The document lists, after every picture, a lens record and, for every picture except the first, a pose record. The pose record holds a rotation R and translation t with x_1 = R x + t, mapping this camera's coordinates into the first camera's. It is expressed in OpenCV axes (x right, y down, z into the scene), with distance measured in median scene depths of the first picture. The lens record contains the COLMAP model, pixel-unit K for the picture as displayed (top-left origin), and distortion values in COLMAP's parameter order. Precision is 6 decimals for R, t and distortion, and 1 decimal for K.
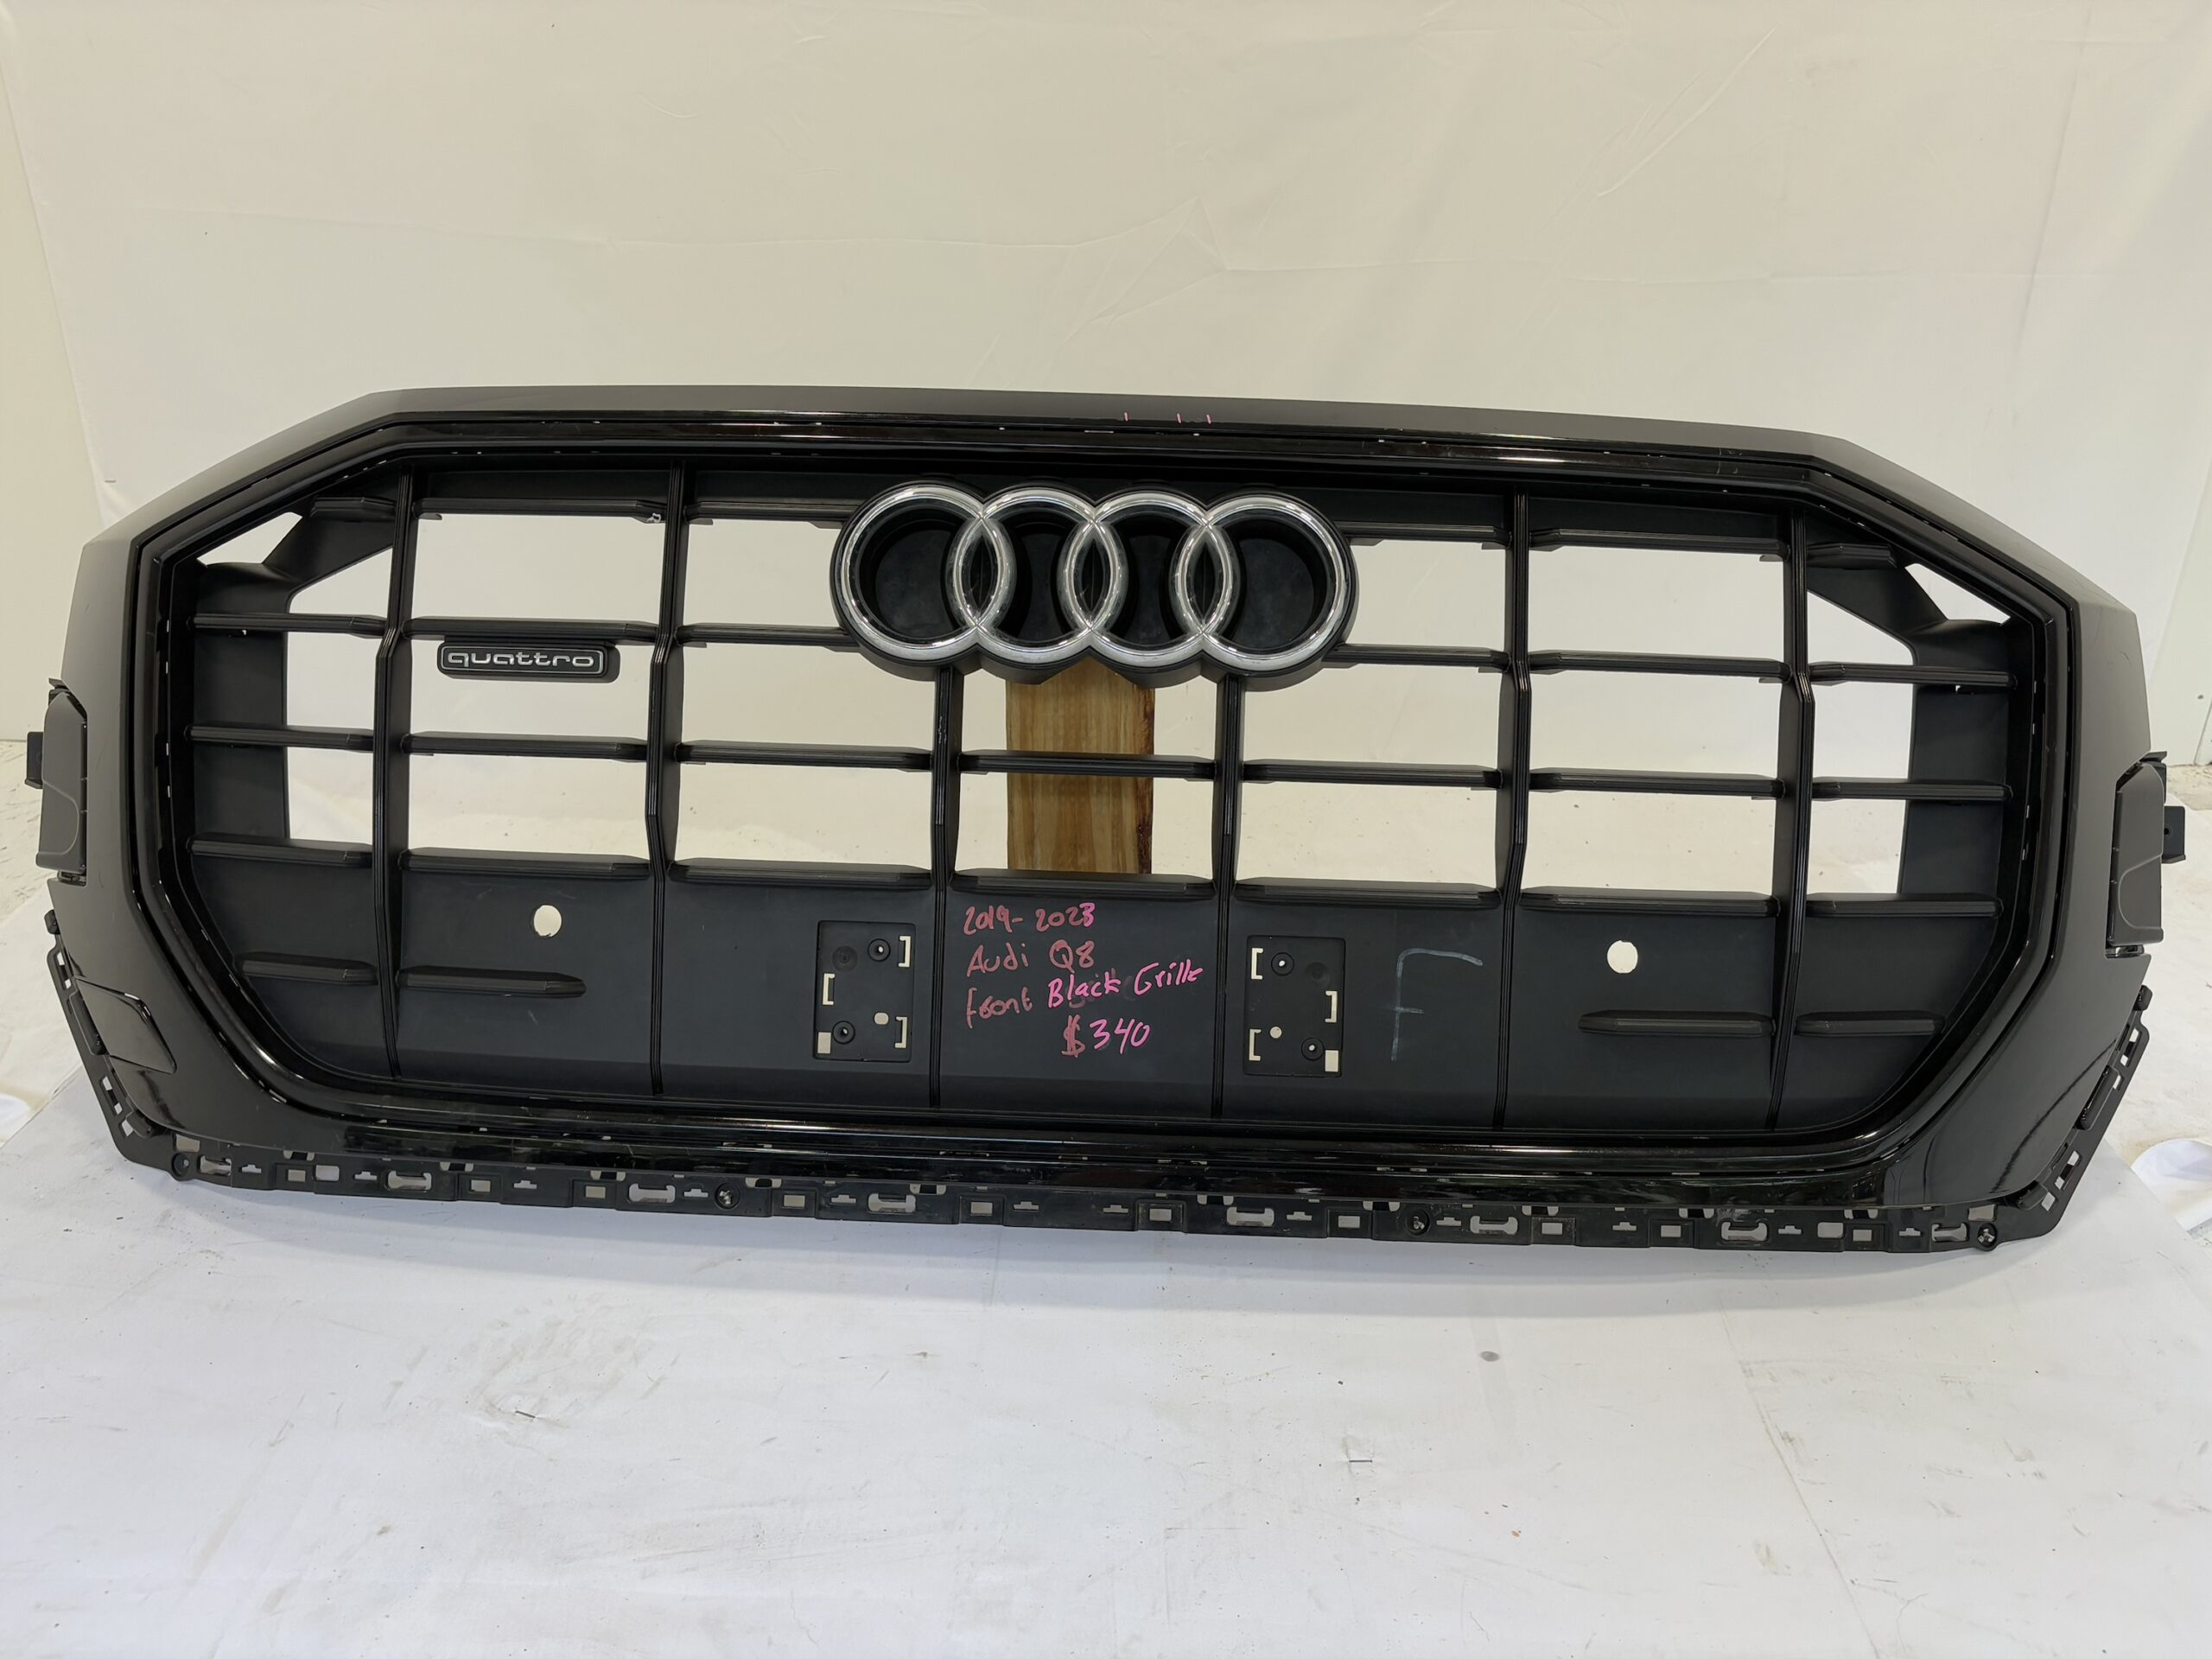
lens RADIAL K [[1689.6, 0, 1099.6], [0, 1689.6, 835.7], [0, 0, 1]] dist [0.082960, -0.130144]
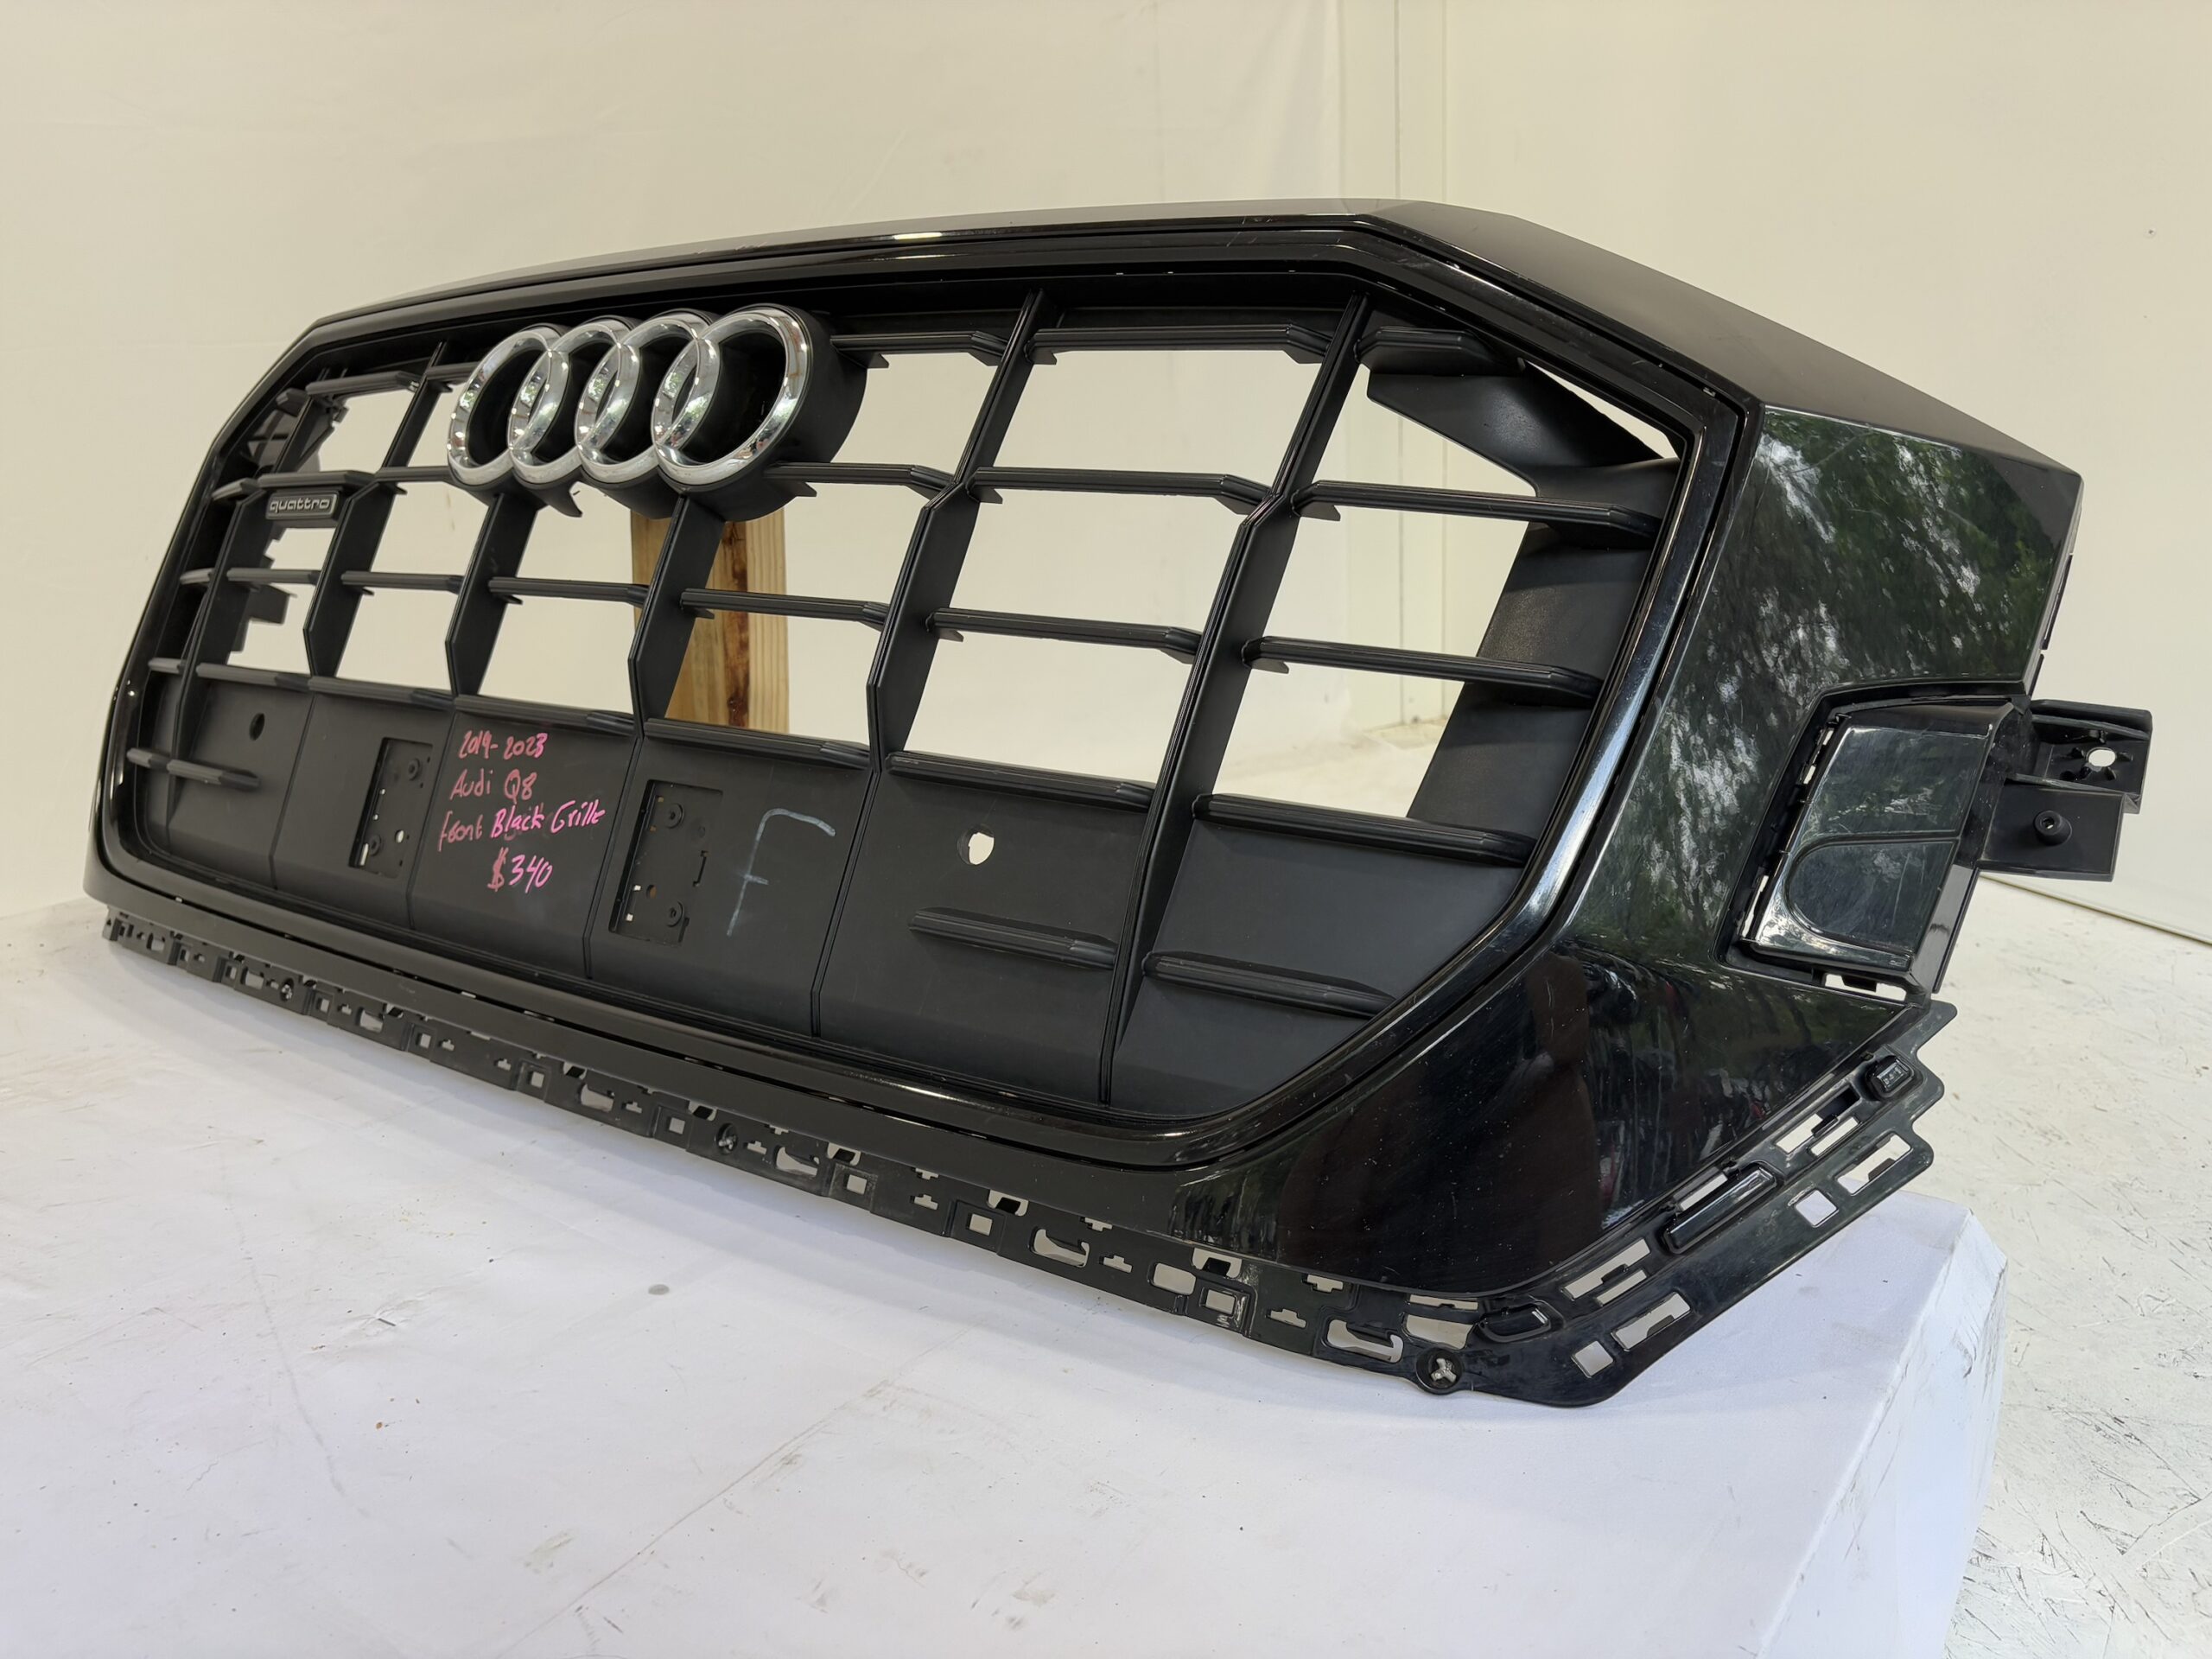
lens RADIAL K [[1689.6, 0, 1099.6], [0, 1689.6, 835.7], [0, 0, 1]] dist [0.082960, -0.130144]
pose [[0.808908, 0.089909, -0.581021, 0.794122], [-0.172342, 0.981088, -0.088122, 0.125009], [0.562109, 0.171417, 0.809104, 0.416334]]
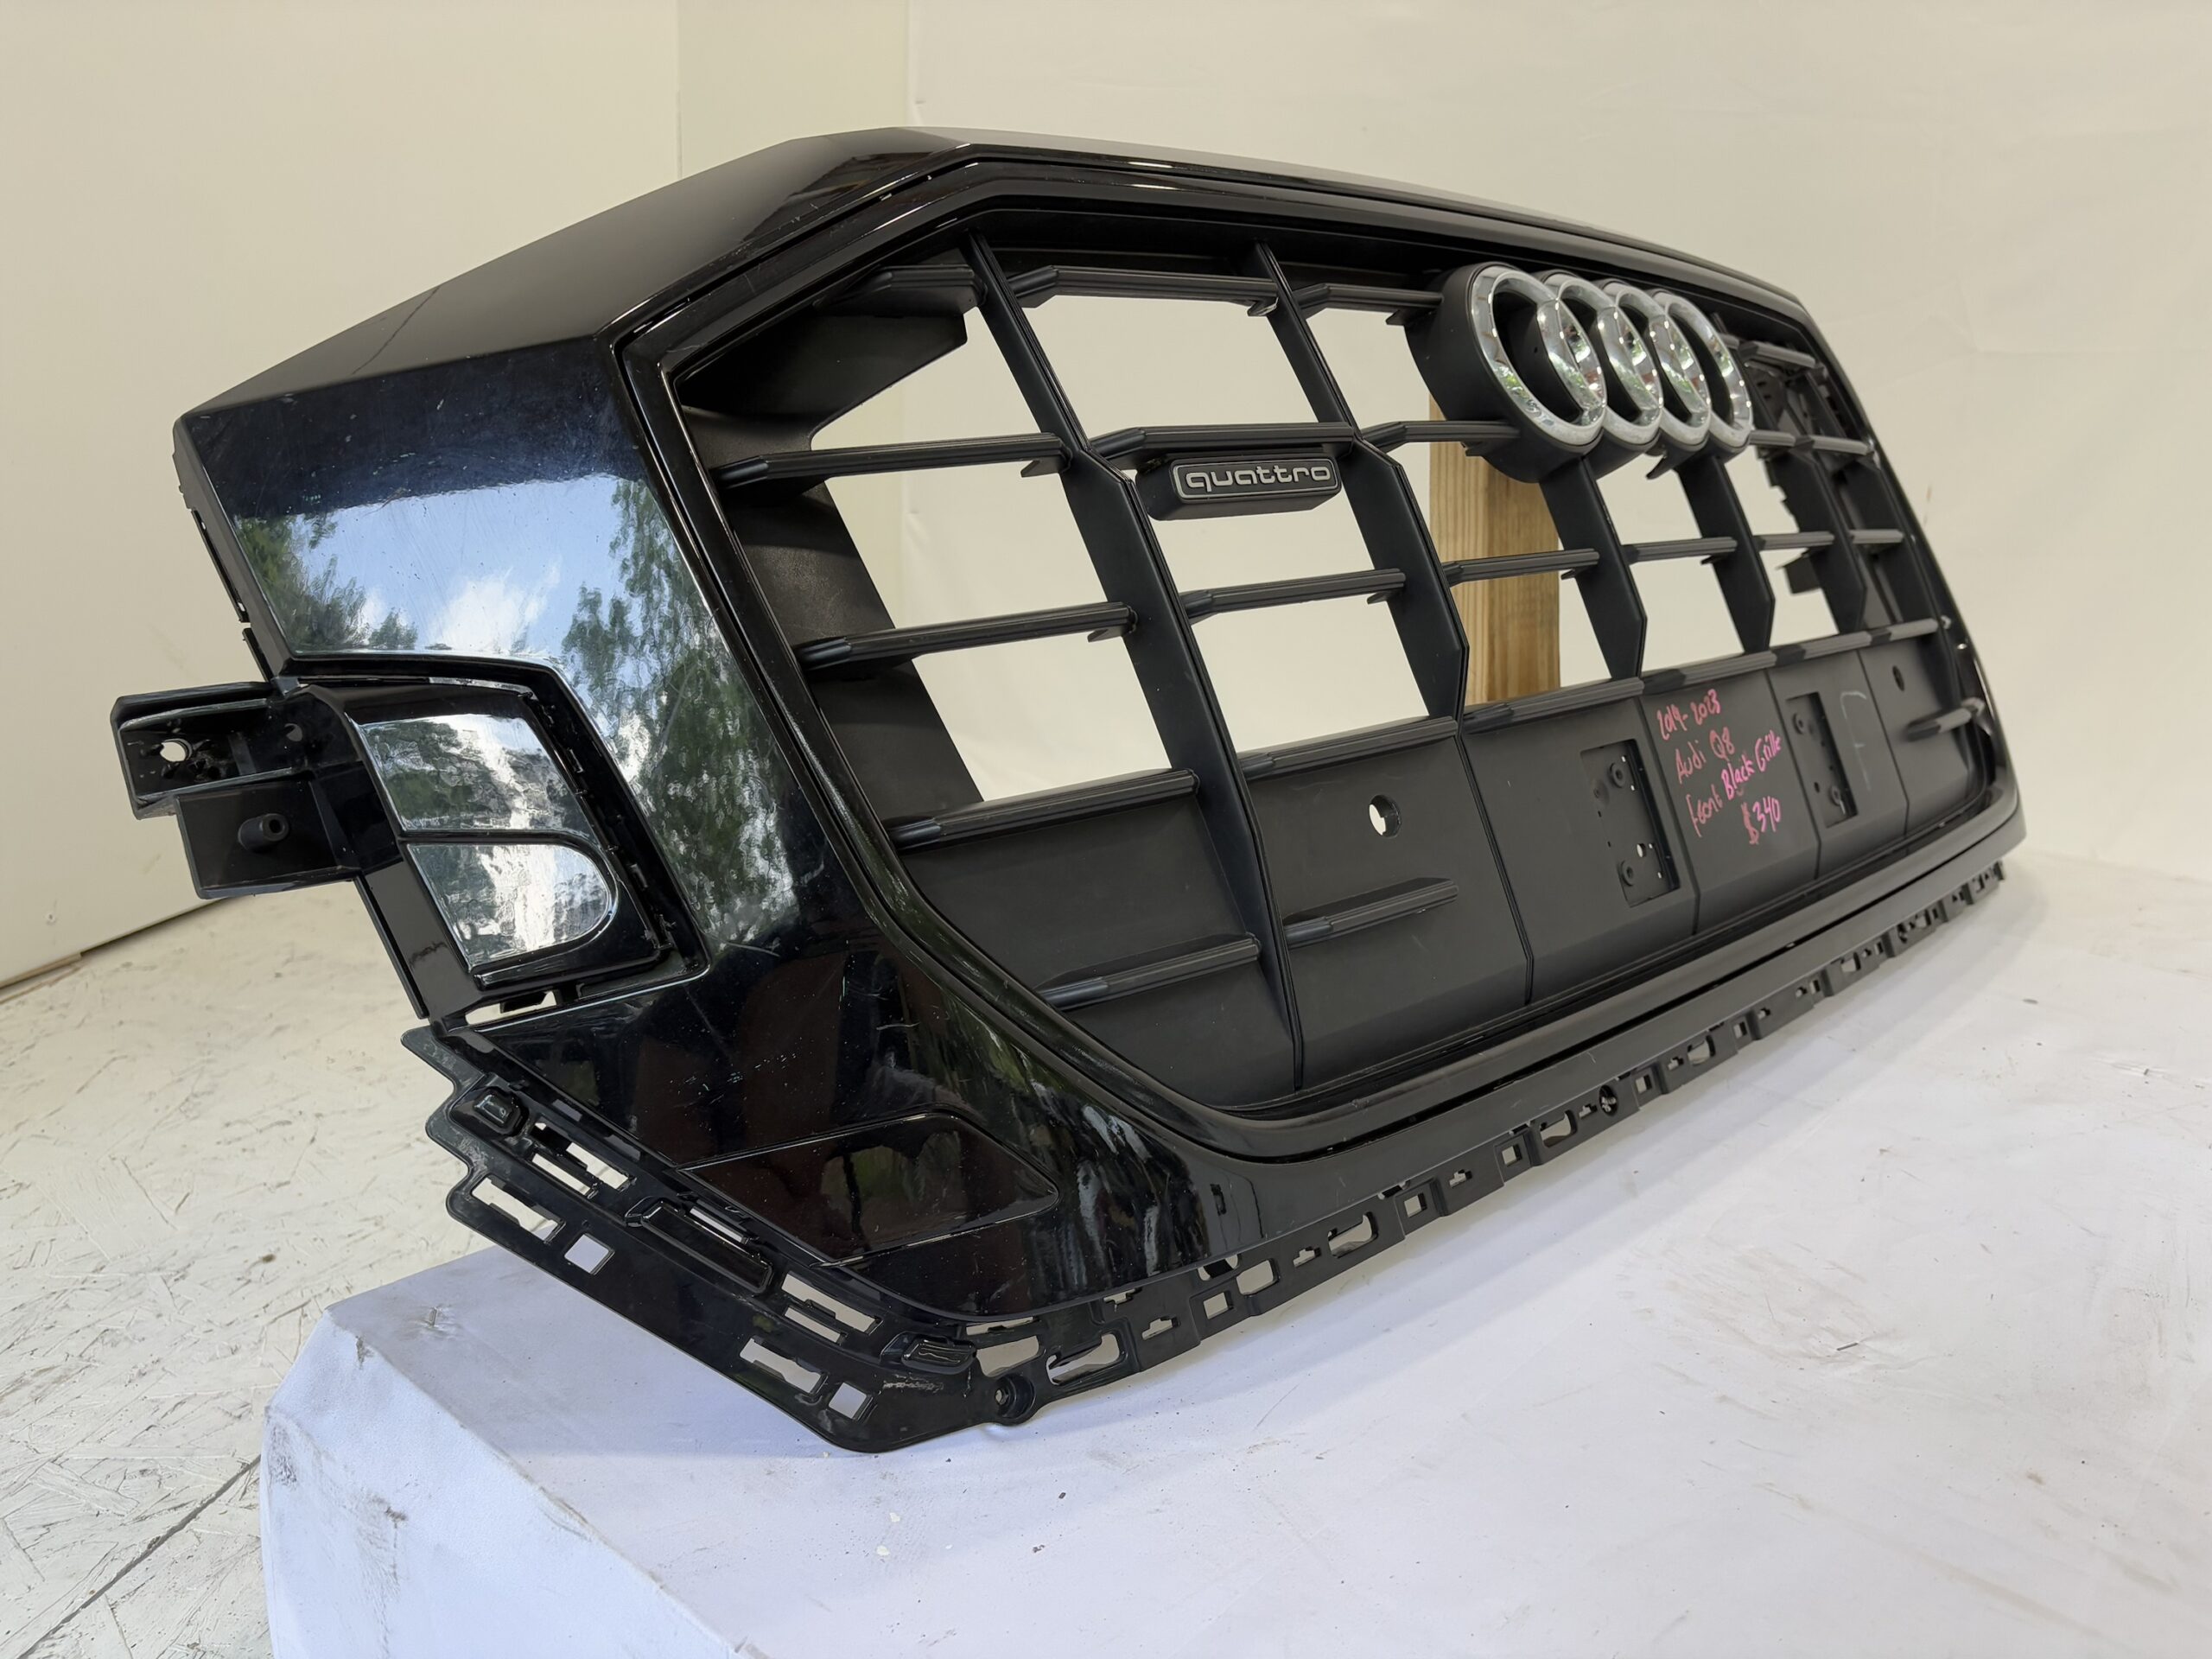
lens RADIAL K [[1689.6, 0, 1099.6], [0, 1689.6, 835.7], [0, 0, 1]] dist [0.082960, -0.130144]
pose [[0.656847, -0.187307, 0.730389, -0.950887], [0.271728, 0.962371, 0.002430, 0.022724], [-0.703361, 0.196871, 0.683027, 0.597614]]
